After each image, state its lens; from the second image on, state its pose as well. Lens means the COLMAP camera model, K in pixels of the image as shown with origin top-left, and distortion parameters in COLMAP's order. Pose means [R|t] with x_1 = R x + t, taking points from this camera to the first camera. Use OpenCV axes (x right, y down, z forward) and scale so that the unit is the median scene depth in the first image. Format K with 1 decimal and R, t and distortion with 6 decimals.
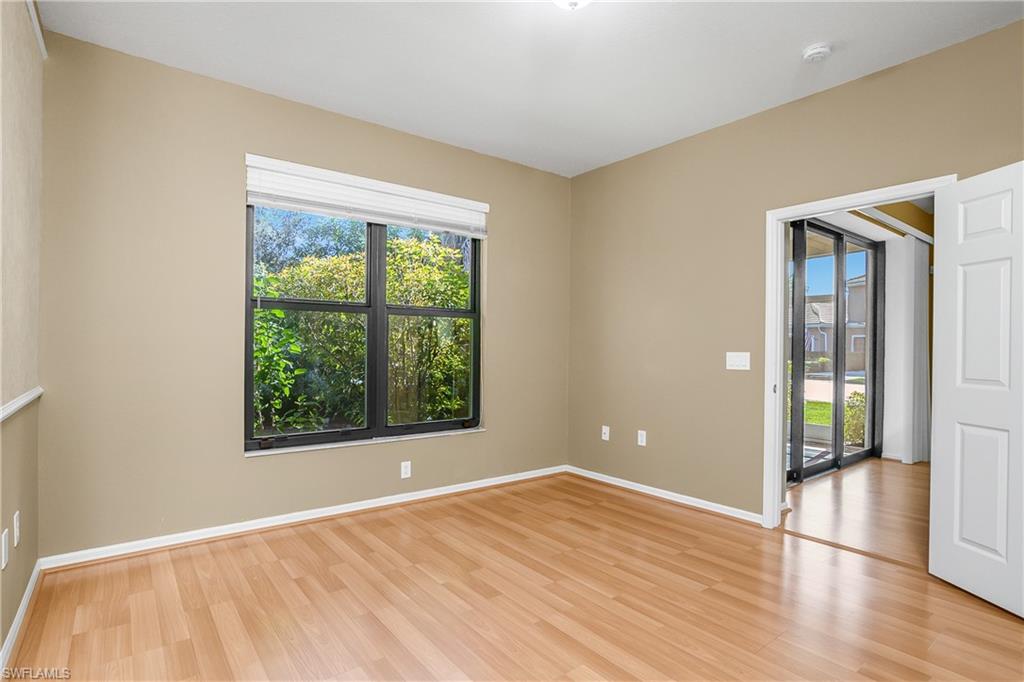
lens RADIAL K [[517.6, 0, 513.9], [0, 517.6, 343.2], [0, 0, 1]] dist [-0.002890, -0.000359]
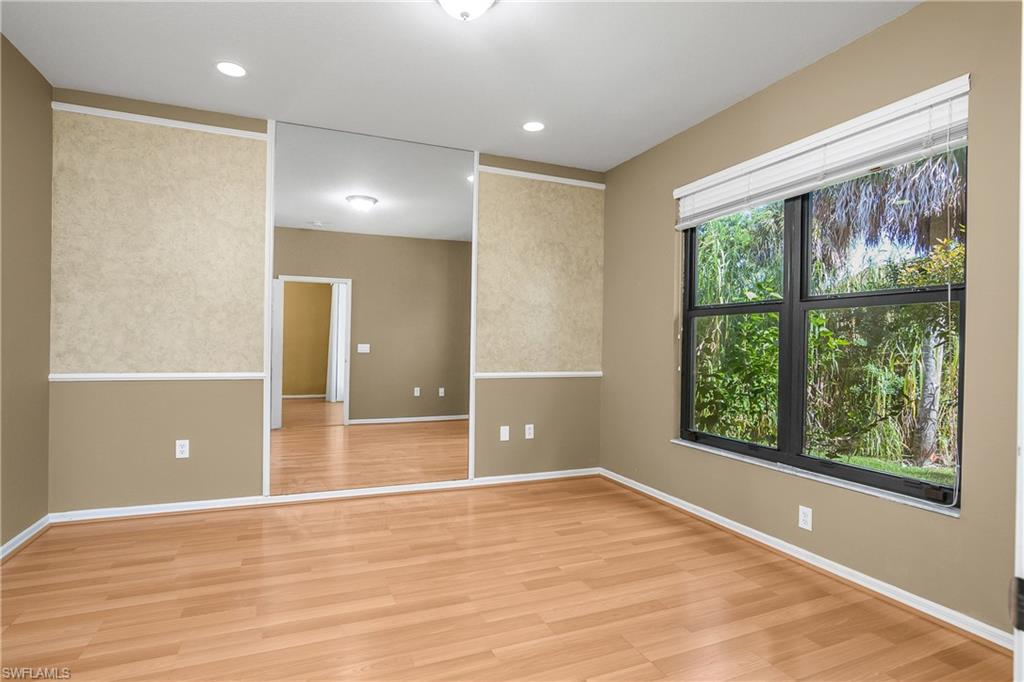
lens RADIAL K [[517.6, 0, 508.0], [0, 517.6, 342.6], [0, 0, 1]] dist [-0.002890, -0.000359]
pose [[-0.247743, -0.009084, -0.968783, 0.720339], [-0.006176, 0.999951, -0.007797, -0.001145], [0.968806, 0.004051, -0.247787, 0.882660]]
